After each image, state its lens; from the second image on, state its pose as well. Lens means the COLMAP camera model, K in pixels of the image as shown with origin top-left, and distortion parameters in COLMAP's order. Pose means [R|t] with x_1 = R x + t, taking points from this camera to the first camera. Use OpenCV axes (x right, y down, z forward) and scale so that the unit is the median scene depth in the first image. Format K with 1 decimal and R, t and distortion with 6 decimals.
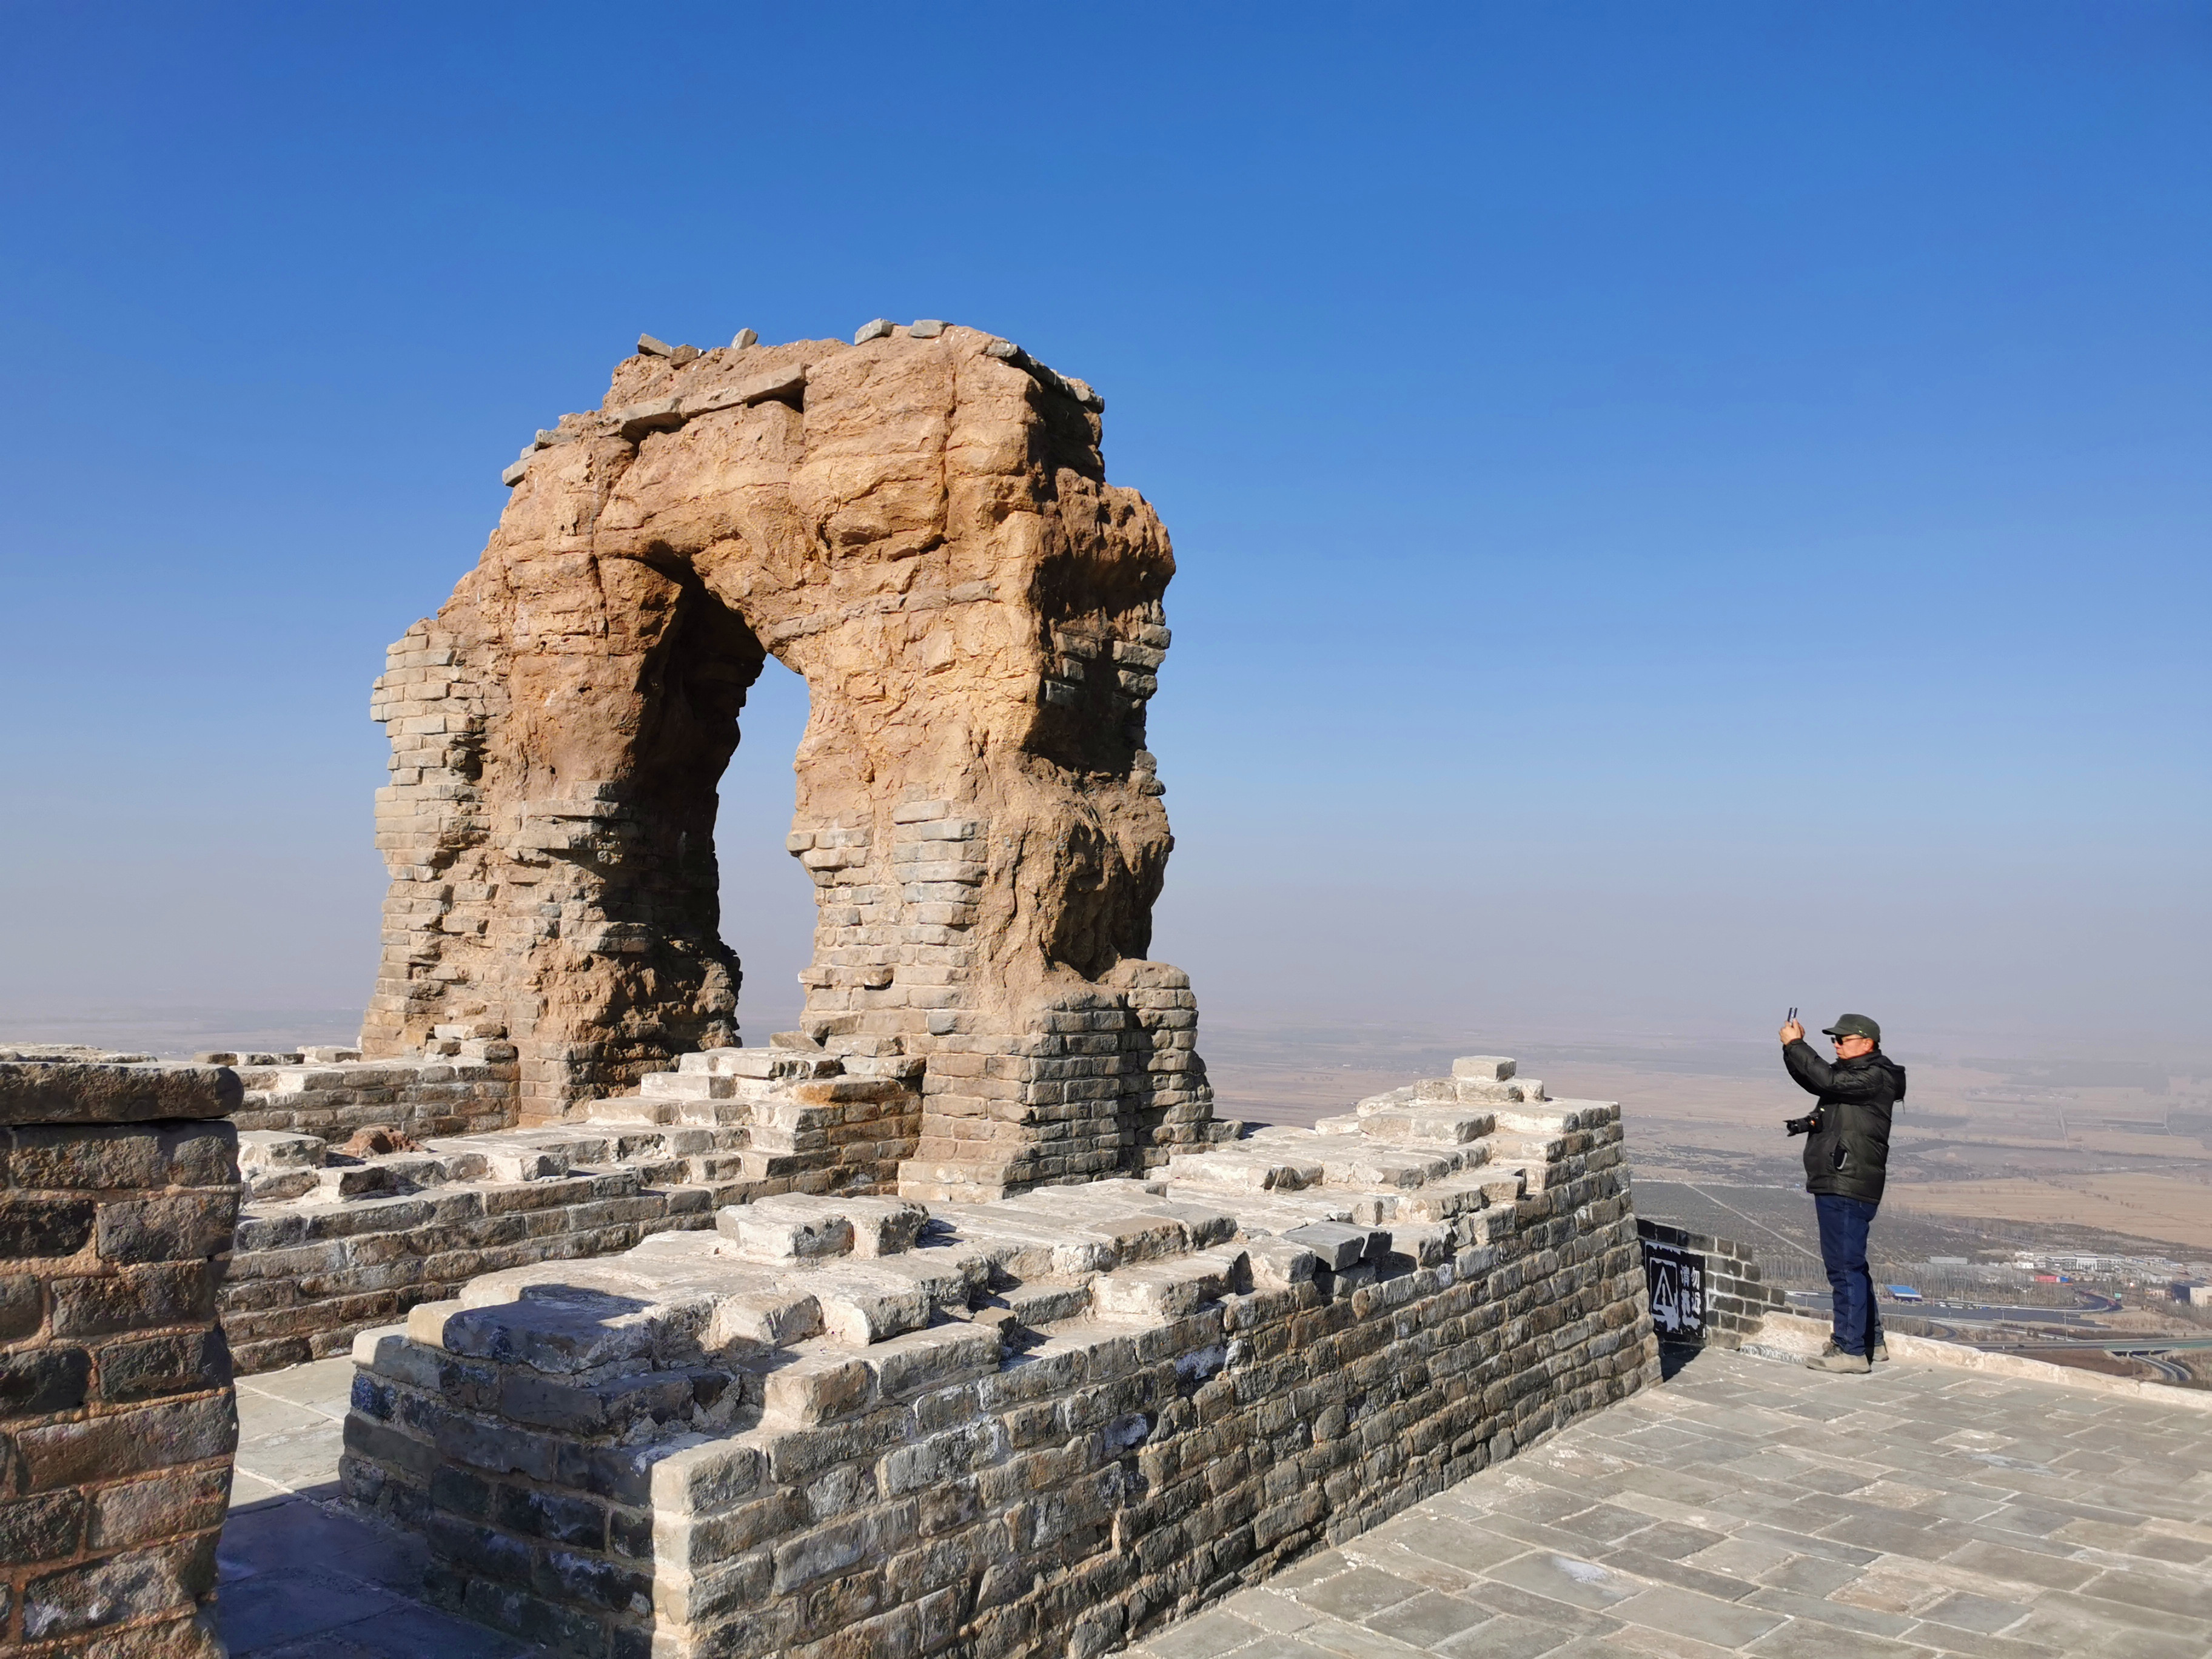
lens RADIAL K [[1765.1, 0, 1110.0], [0, 1765.1, 825.2], [0, 0, 1]] dist [0.045868, -0.029422]
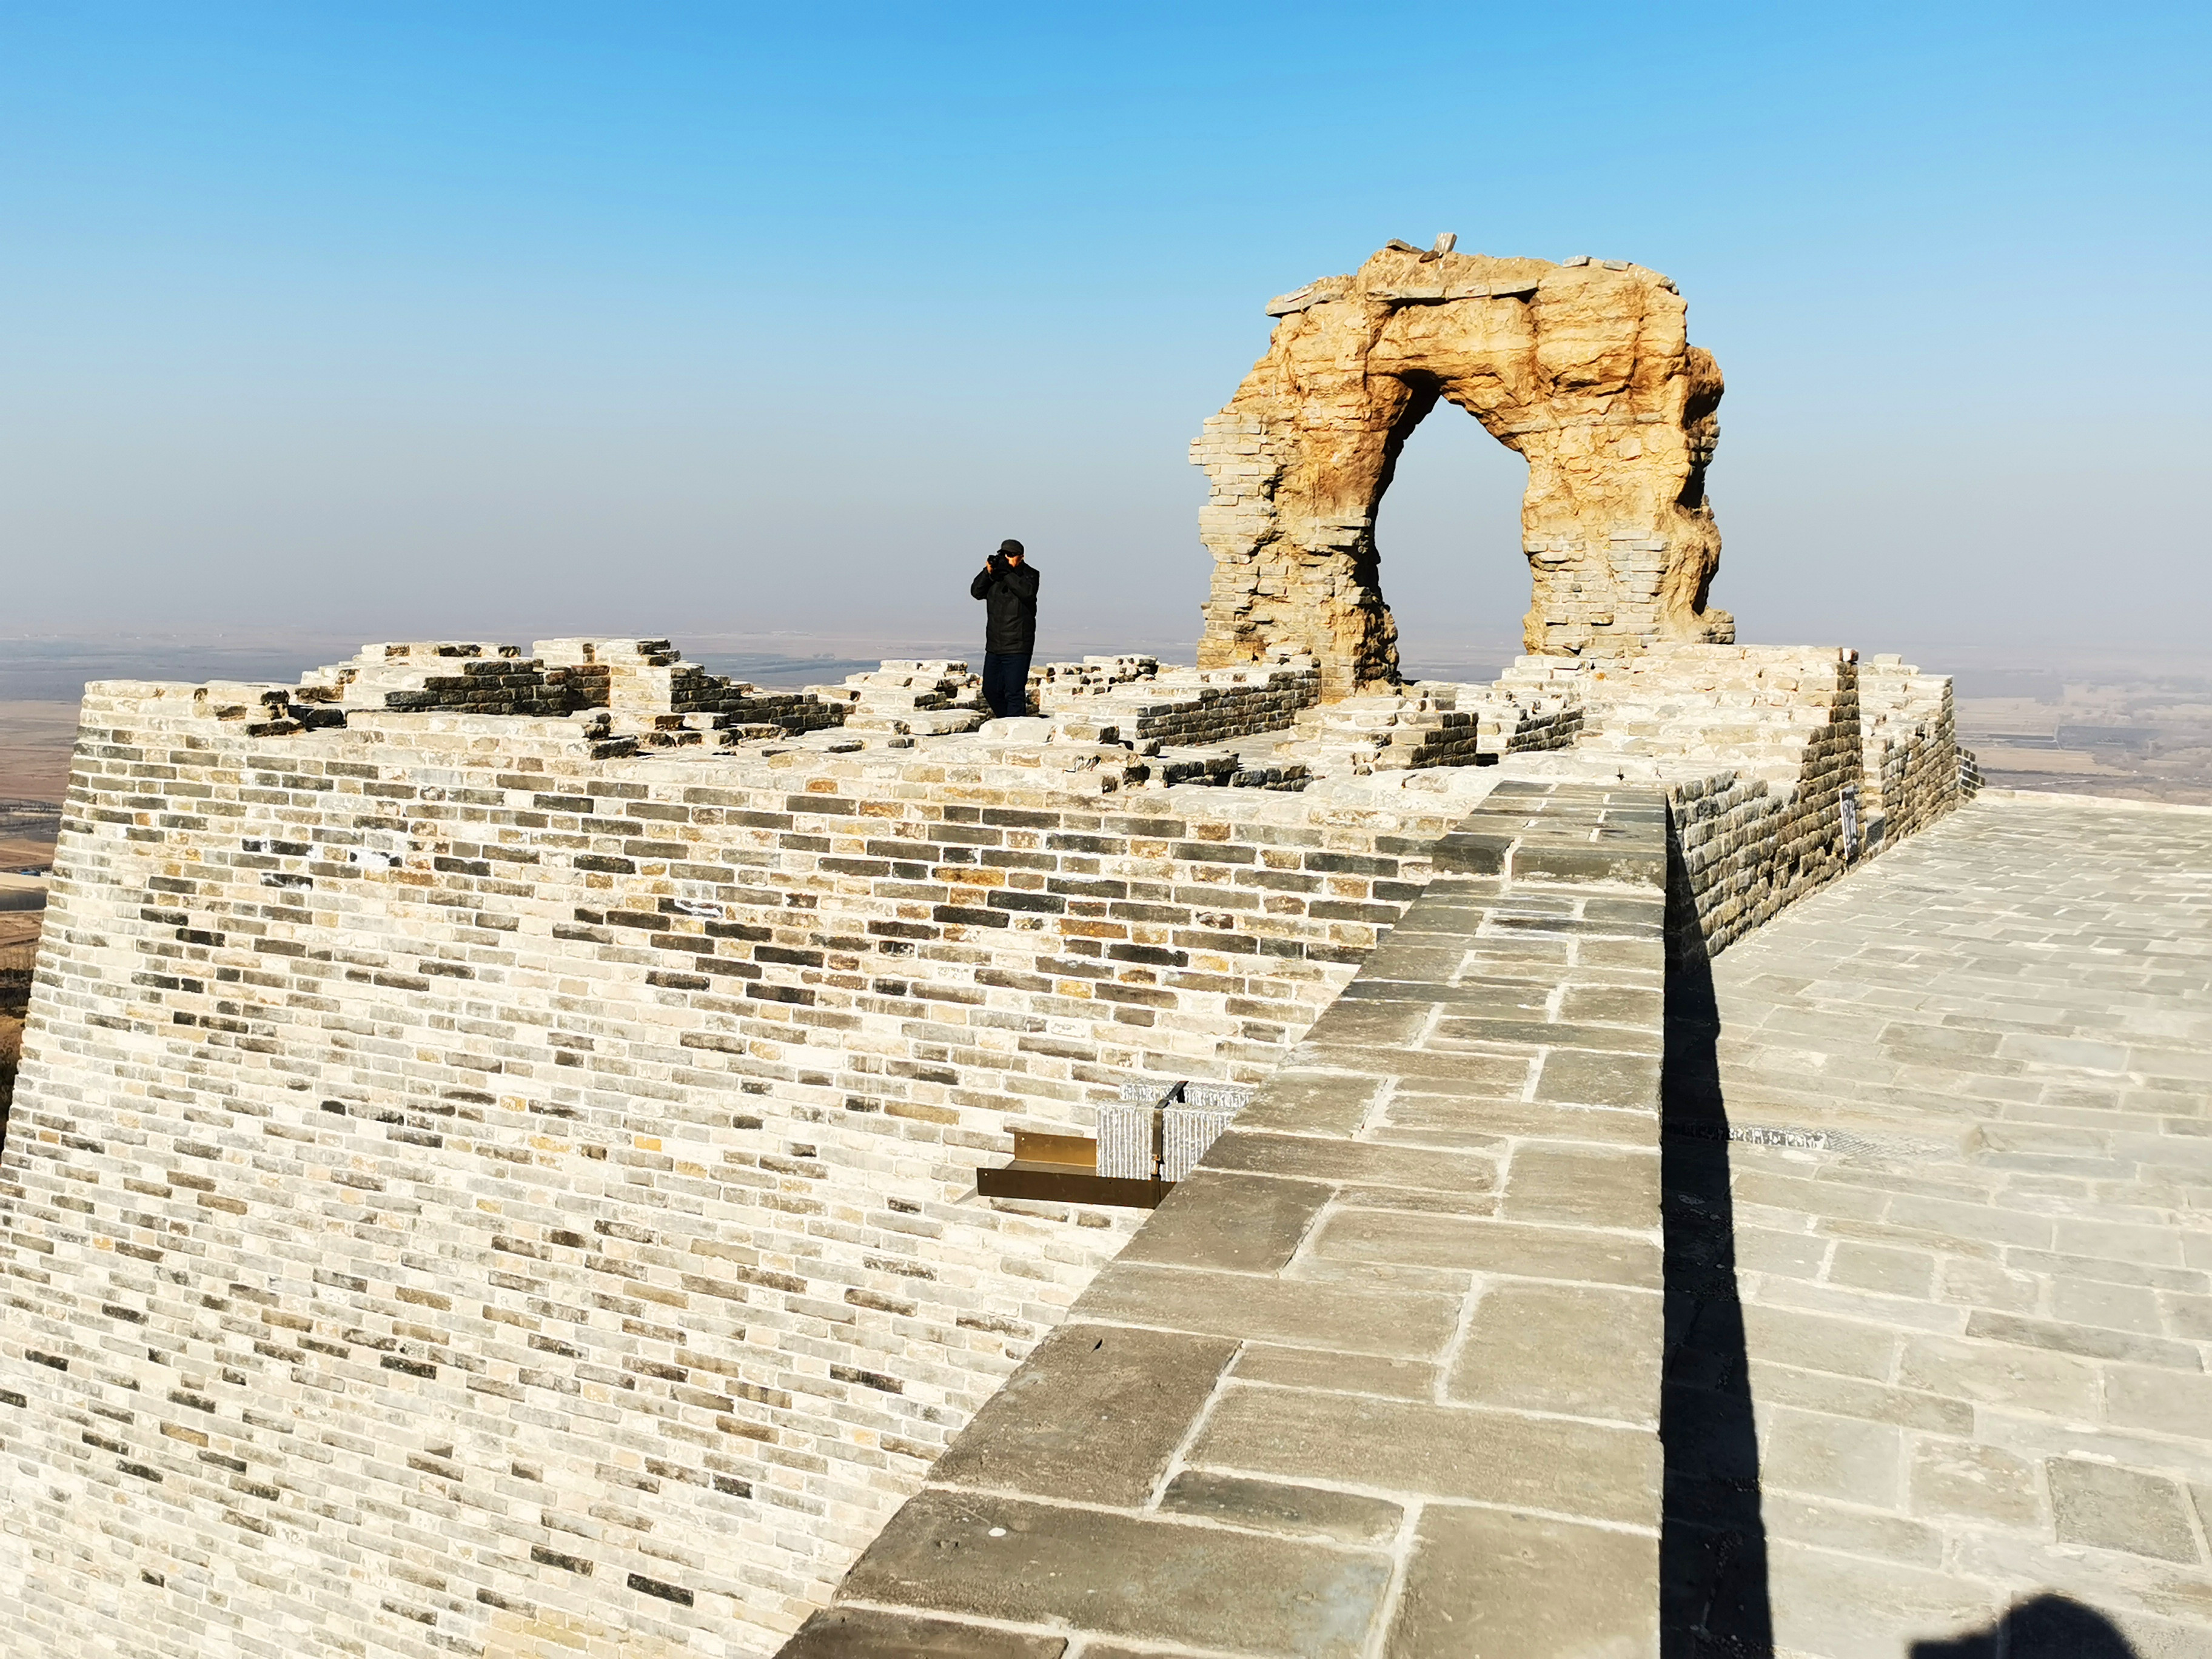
lens RADIAL K [[2114.6, 0, 1154.4], [0, 2114.6, 855.4], [0, 0, 1]] dist [0.045401, 0.000000]
pose [[0.991587, -0.026837, 0.126628, -0.812963], [-0.000236, 0.977894, 0.209102, -0.132004], [-0.129440, -0.207372, 0.969661, -1.123646]]
